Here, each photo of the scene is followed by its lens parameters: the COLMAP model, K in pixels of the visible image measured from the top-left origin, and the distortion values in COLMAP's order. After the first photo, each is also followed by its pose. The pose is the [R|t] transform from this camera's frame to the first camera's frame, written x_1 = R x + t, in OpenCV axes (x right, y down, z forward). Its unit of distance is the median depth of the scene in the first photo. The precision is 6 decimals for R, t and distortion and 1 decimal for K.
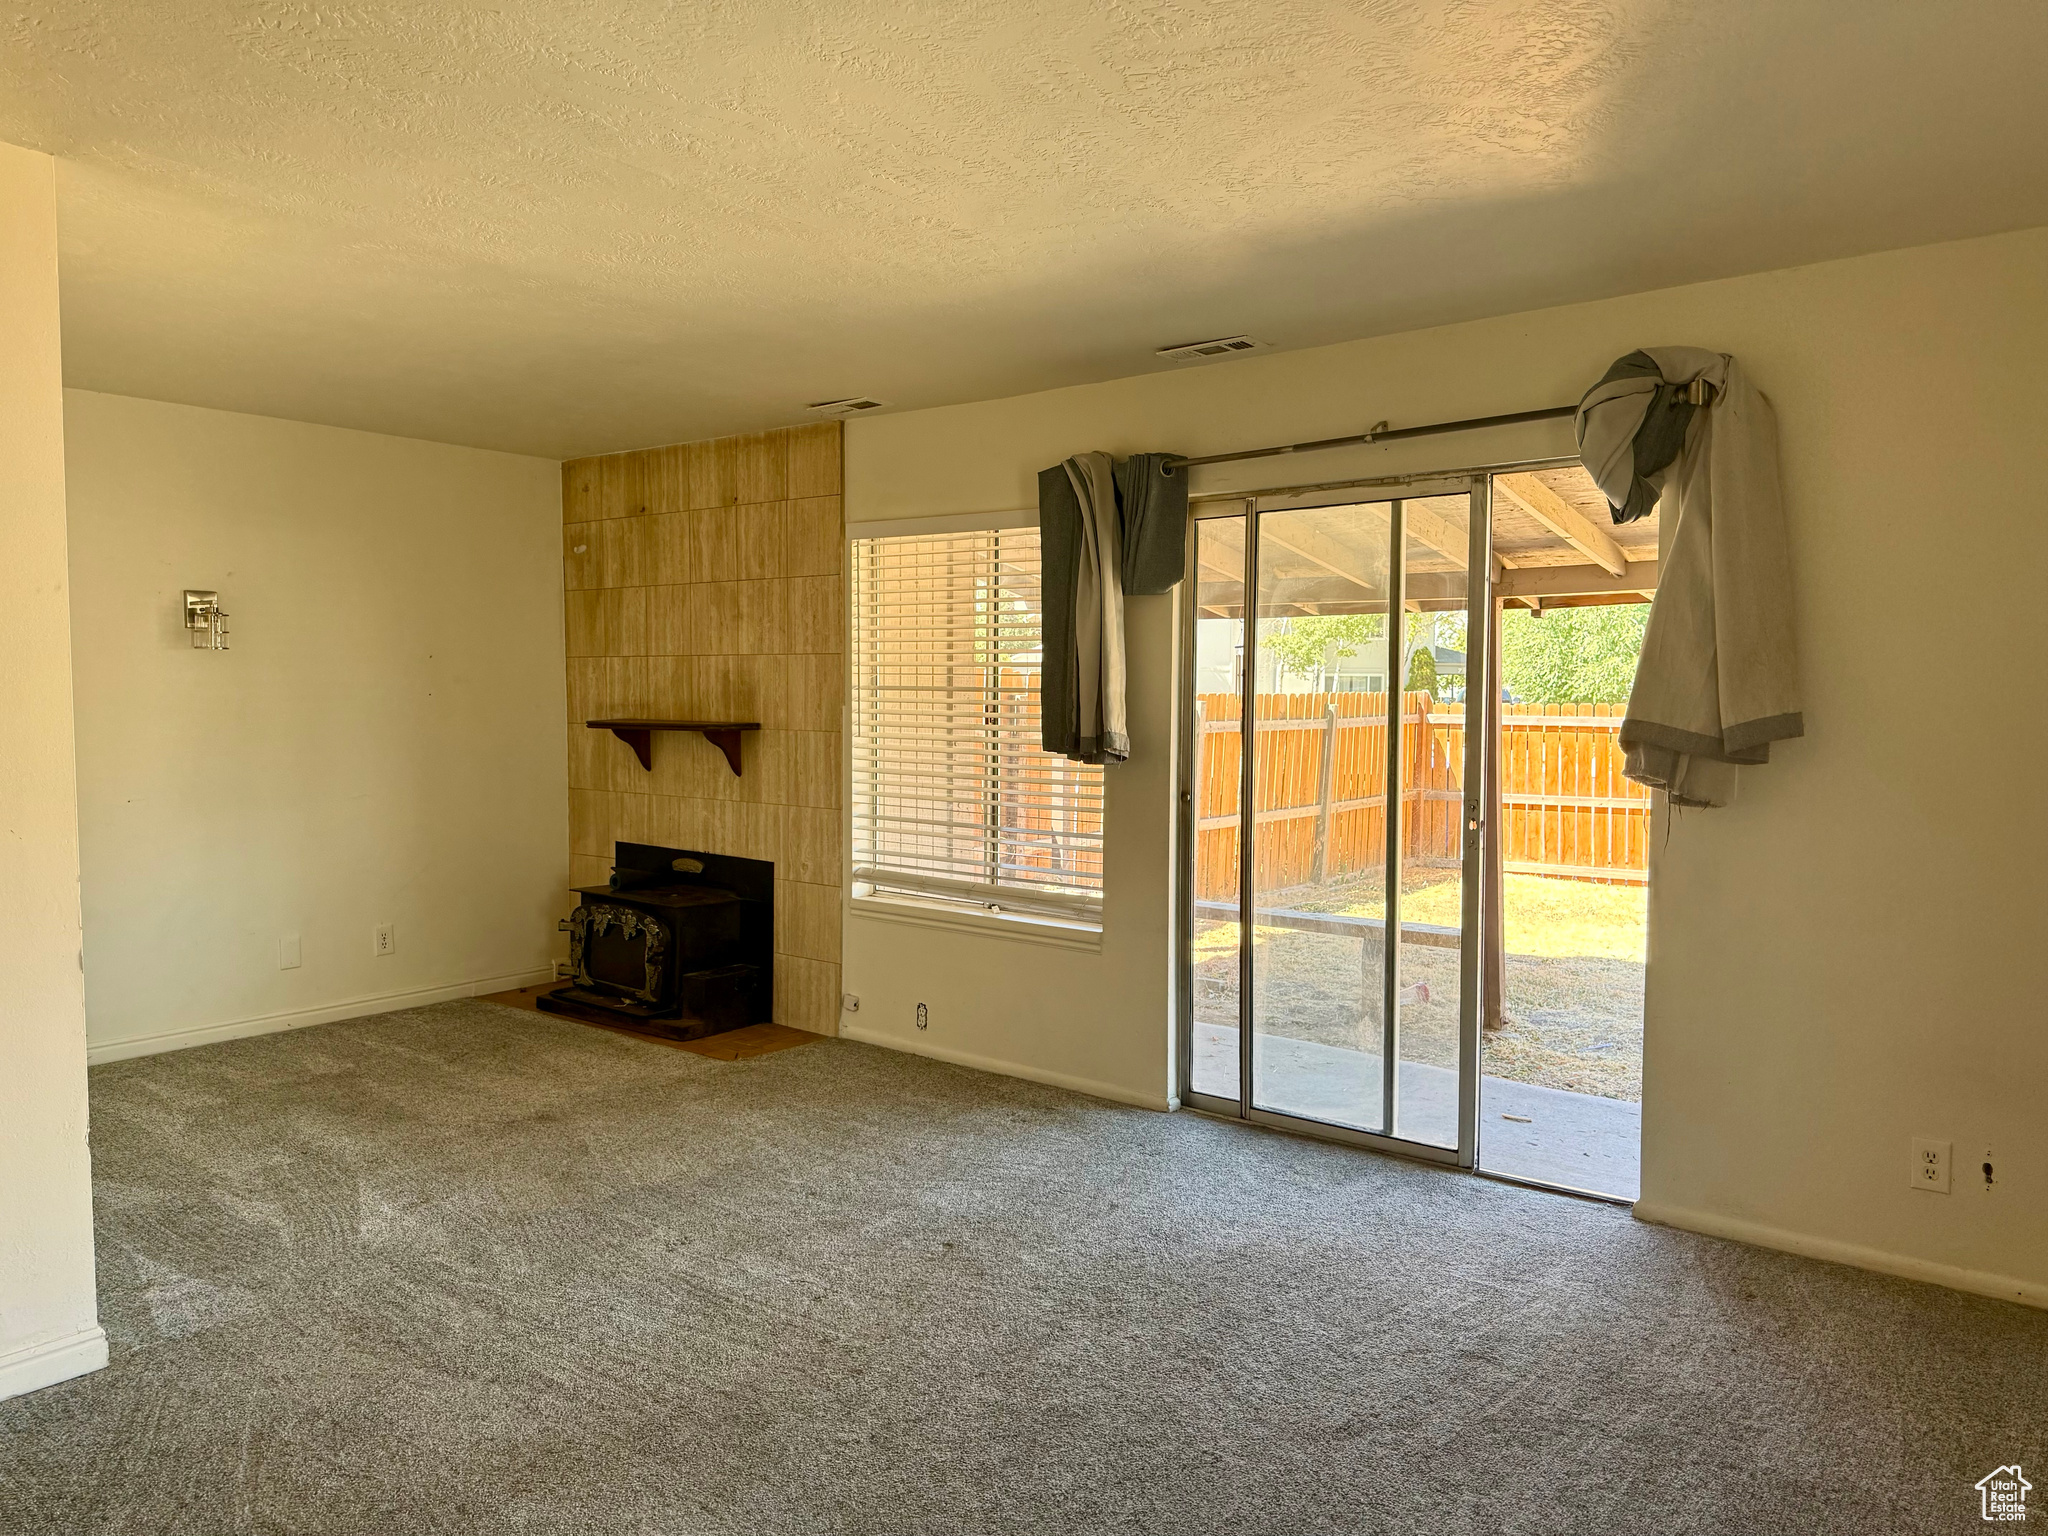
lens RADIAL K [[1401.1, 0, 1024.0], [0, 1401.1, 768.0], [0, 0, 1]] dist [0.073762, -0.084288]
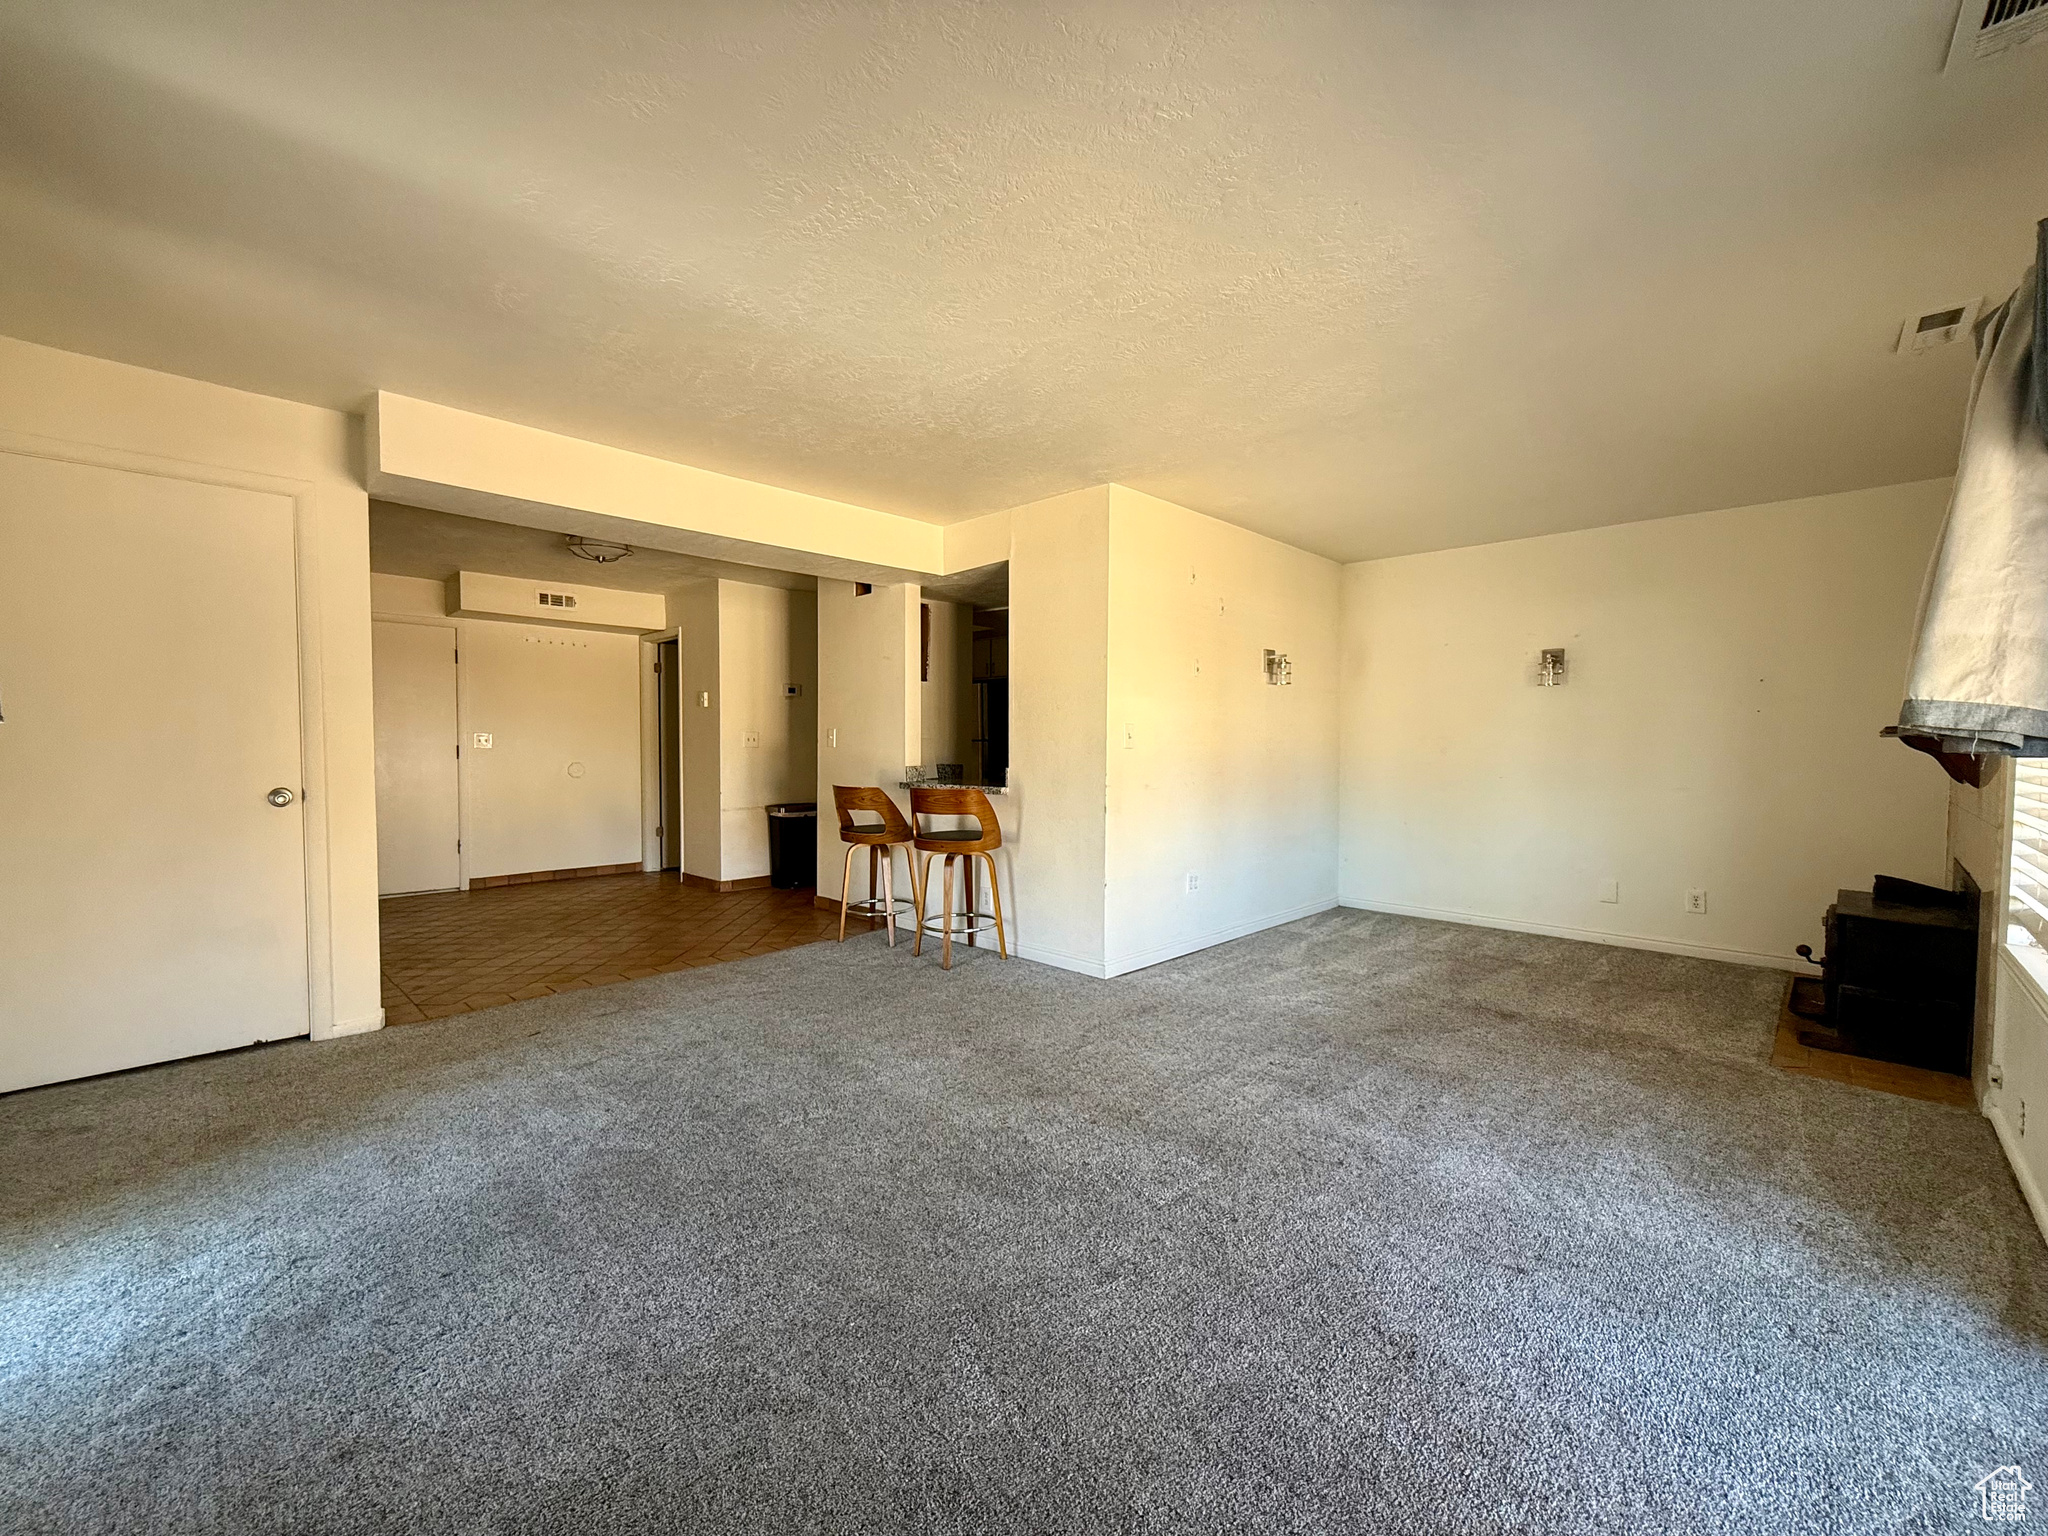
lens RADIAL K [[822.5, 0, 1024.0], [0, 822.5, 768.0], [0, 0, 1]] dist [0.002008, 0.000244]
pose [[-0.112007, 0.023557, -0.993428, 0.504547], [-0.057201, 0.997908, 0.030113, 0.020404], [0.992060, 0.060198, -0.110426, 0.672226]]
